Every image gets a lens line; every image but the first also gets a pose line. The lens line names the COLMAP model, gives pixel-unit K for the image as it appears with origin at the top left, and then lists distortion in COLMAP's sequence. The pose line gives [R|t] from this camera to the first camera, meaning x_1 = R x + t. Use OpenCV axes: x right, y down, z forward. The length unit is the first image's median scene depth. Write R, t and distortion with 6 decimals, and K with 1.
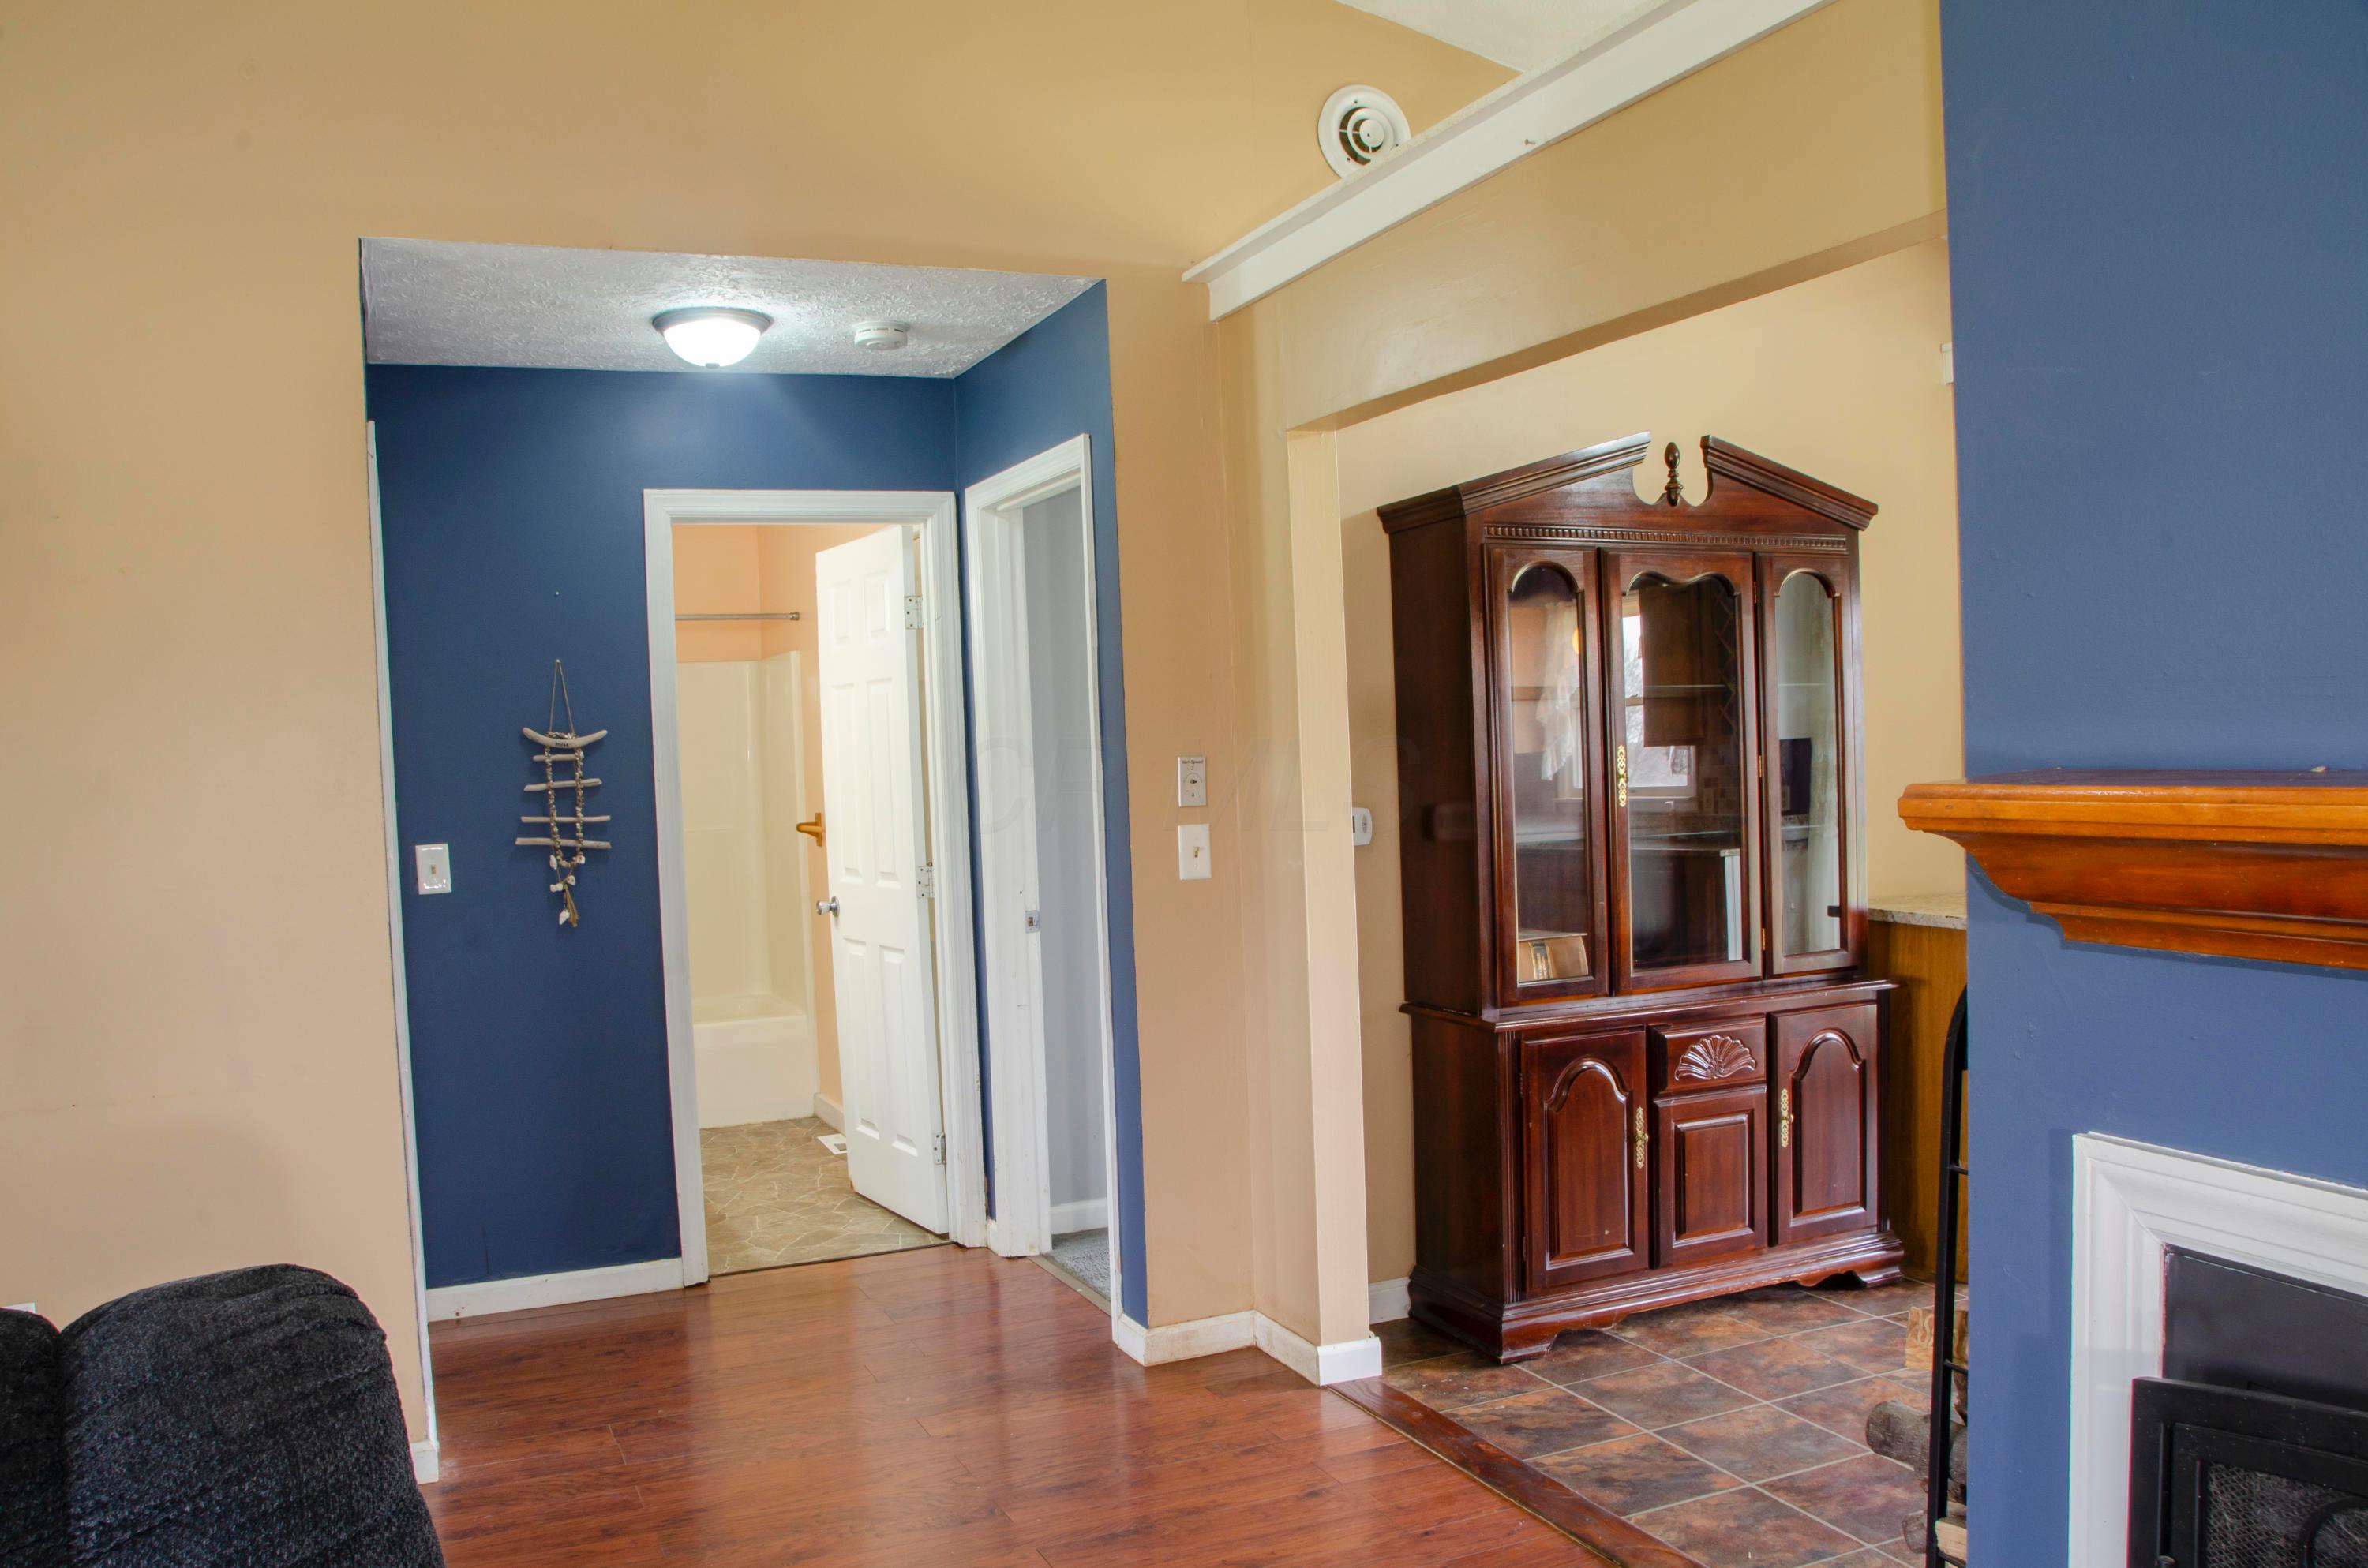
lens RADIAL K [[1855.0, 0, 1097.3], [0, 1855.0, 818.2], [0, 0, 1]] dist [-0.148679, 0.175002]
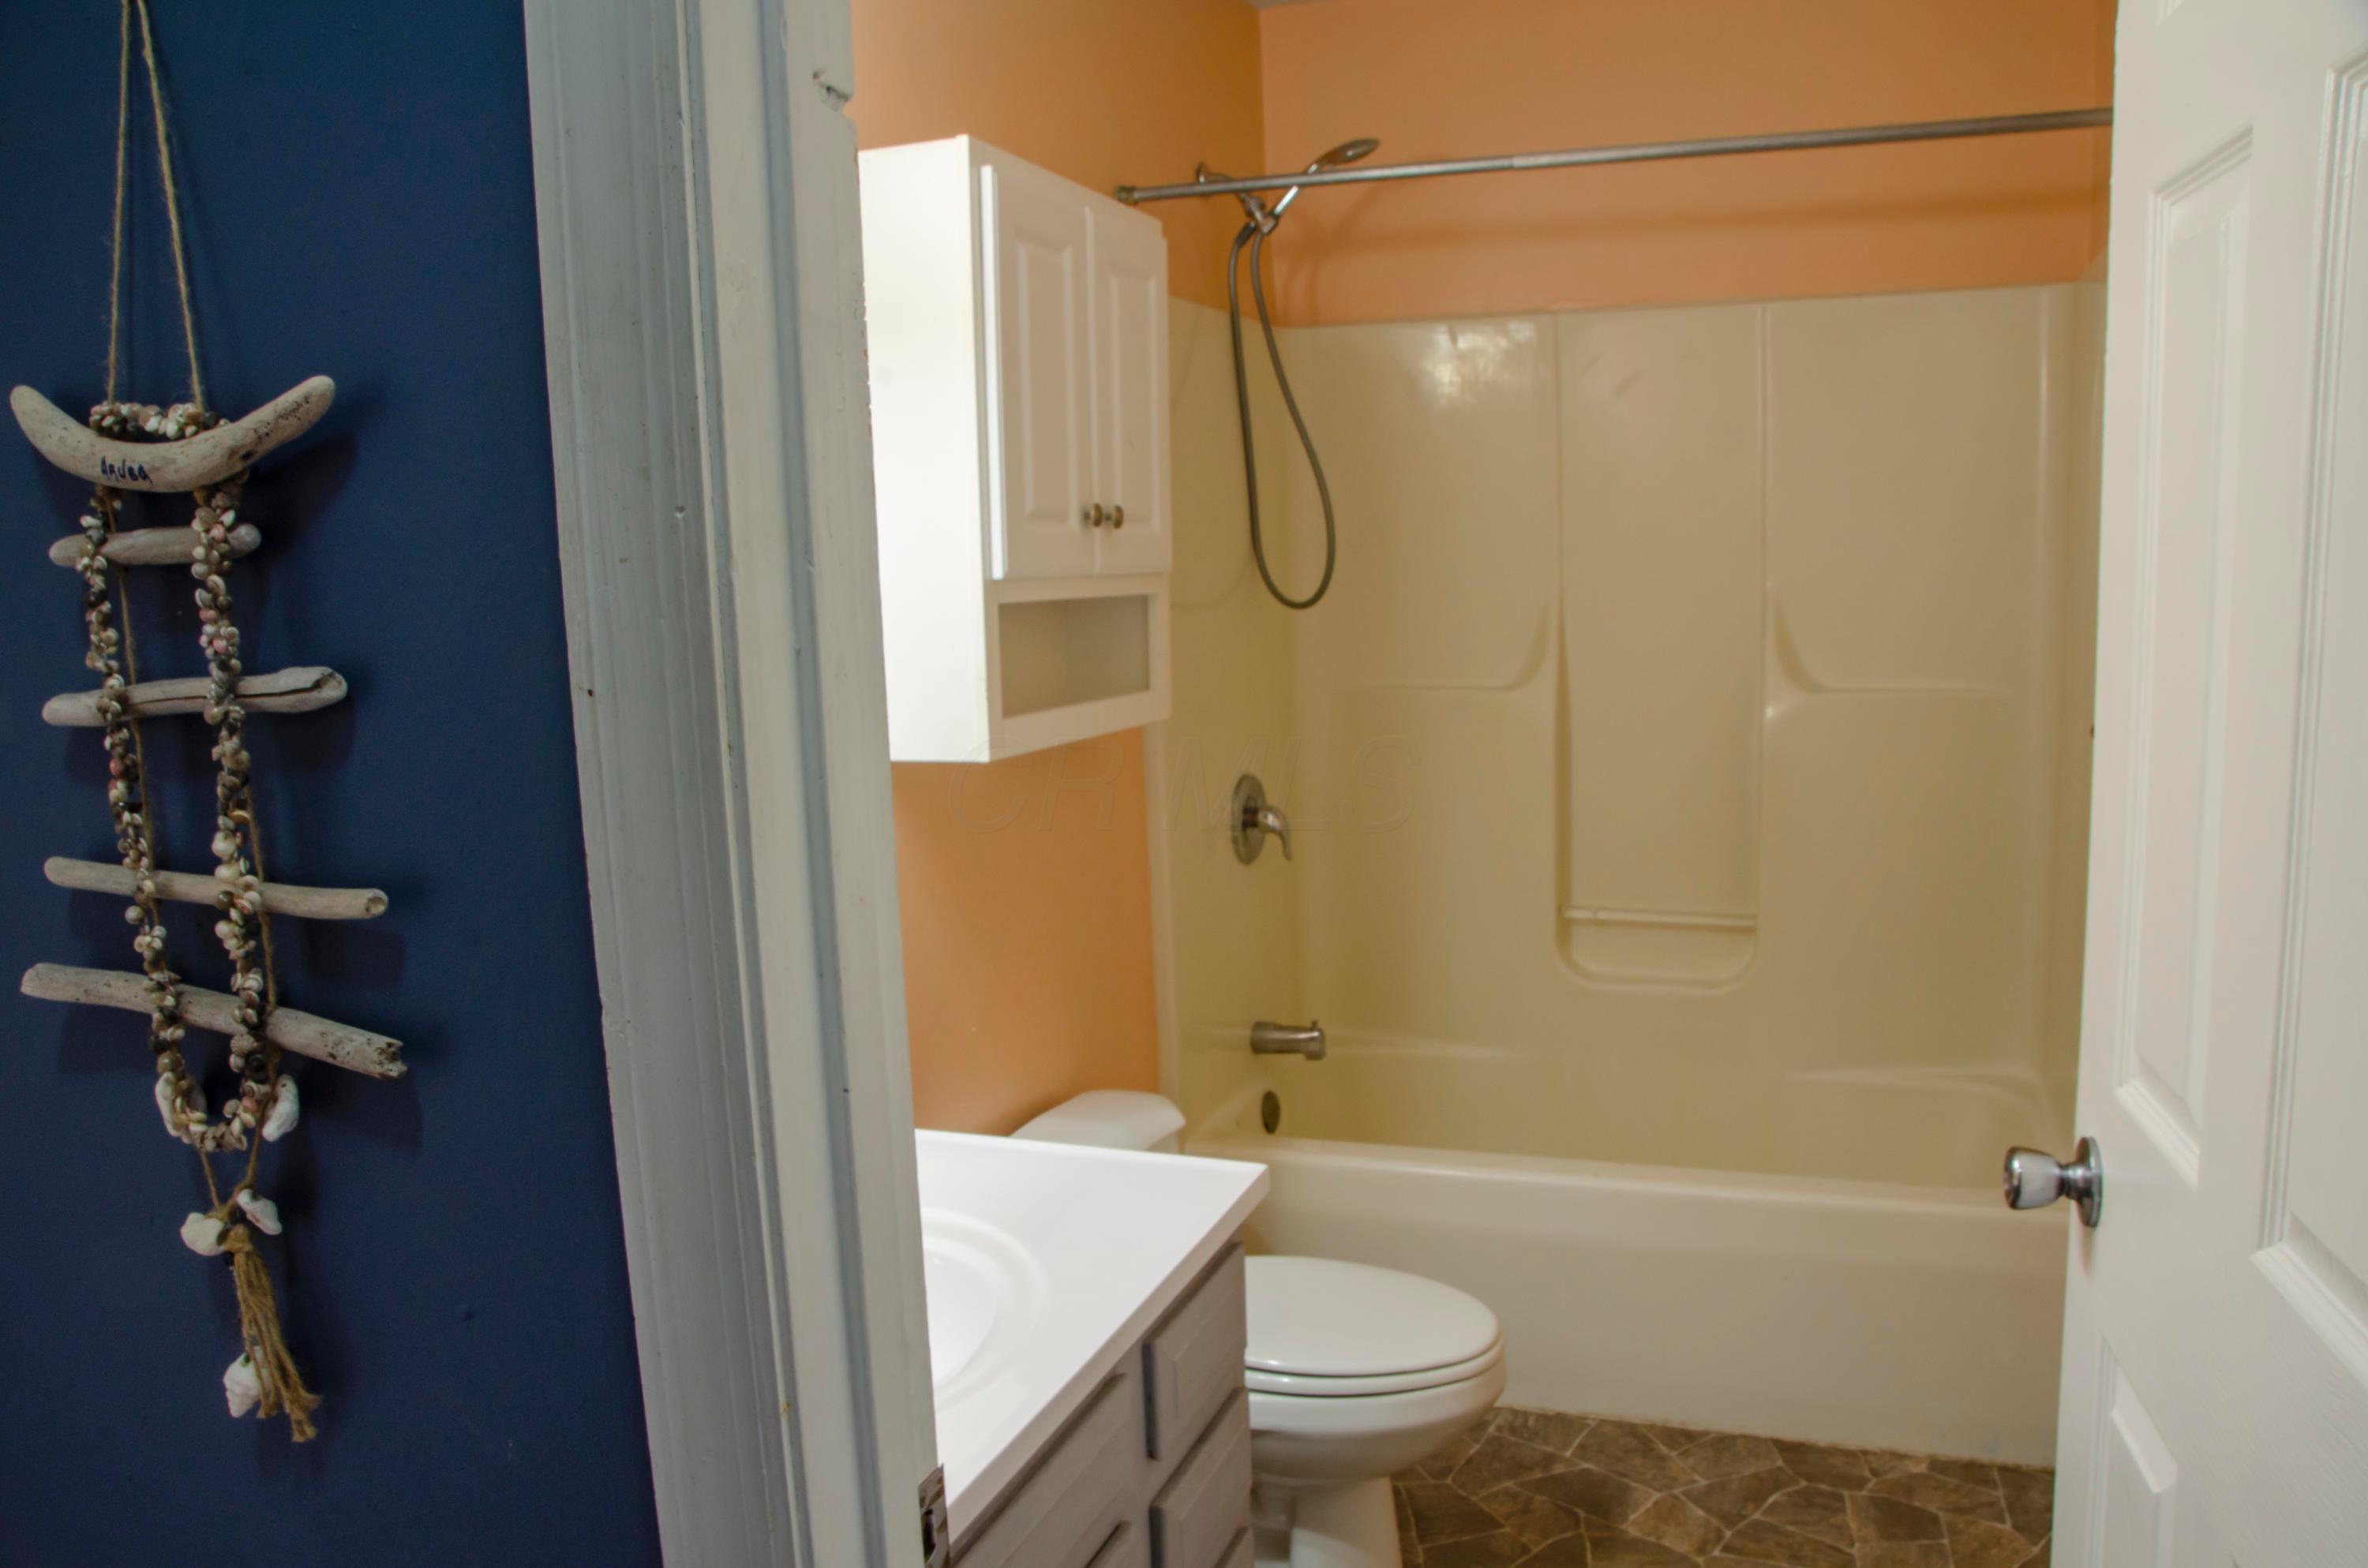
lens RADIAL K [[1871.1, 0, 1167.0], [0, 1871.1, 825.6], [0, 0, 1]] dist [-0.176625, 0.181602]
pose [[0.743184, 0.102442, -0.661199, -0.100537], [-0.018909, 0.991031, 0.132291, -0.031151], [0.668820, -0.085814, 0.738455, 0.932560]]
